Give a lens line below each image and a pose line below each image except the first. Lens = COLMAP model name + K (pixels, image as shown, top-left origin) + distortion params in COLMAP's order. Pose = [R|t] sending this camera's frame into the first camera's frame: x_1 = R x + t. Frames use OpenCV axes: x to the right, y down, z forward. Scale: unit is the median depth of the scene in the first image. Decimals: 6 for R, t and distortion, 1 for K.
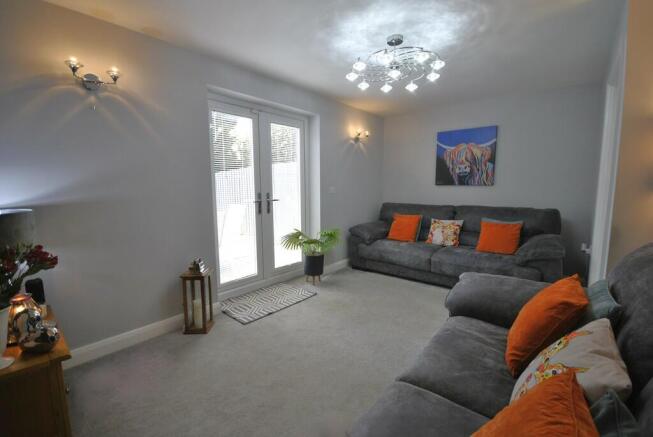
lens RADIAL K [[284.8, 0, 328.2], [0, 284.8, 217.7], [0, 0, 1]] dist [0.003986, -0.008755]
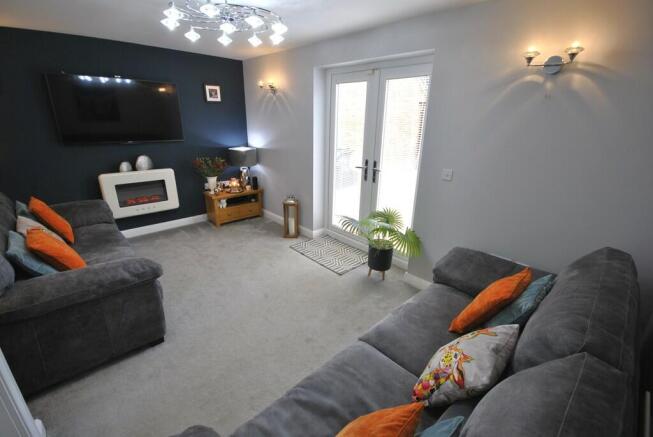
lens RADIAL K [[284.8, 0, 328.2], [0, 284.8, 217.7], [0, 0, 1]] dist [0.003986, -0.008755]
pose [[-0.101053, 0.332985, -0.937502, 0.769261], [-0.137203, 0.928657, 0.344632, -0.223056], [0.985375, 0.163454, -0.048157, 0.950452]]
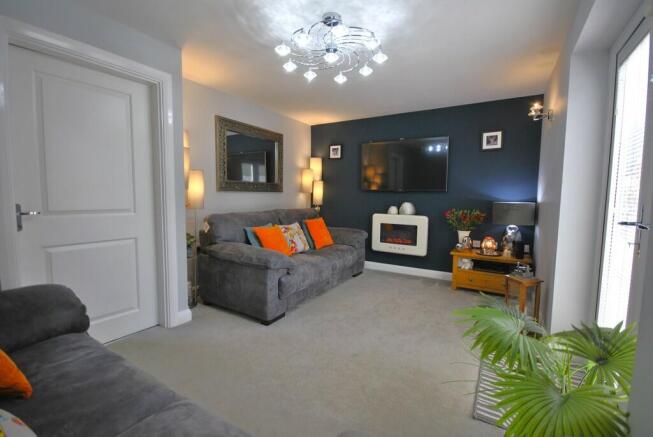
lens RADIAL K [[284.8, 0, 328.2], [0, 284.8, 217.7], [0, 0, 1]] dist [0.003986, -0.008755]
pose [[-0.986903, 0.005125, -0.161234, 0.254724], [-0.026643, 0.980590, 0.194251, -0.132170], [0.159100, 0.196003, -0.967611, 1.323304]]
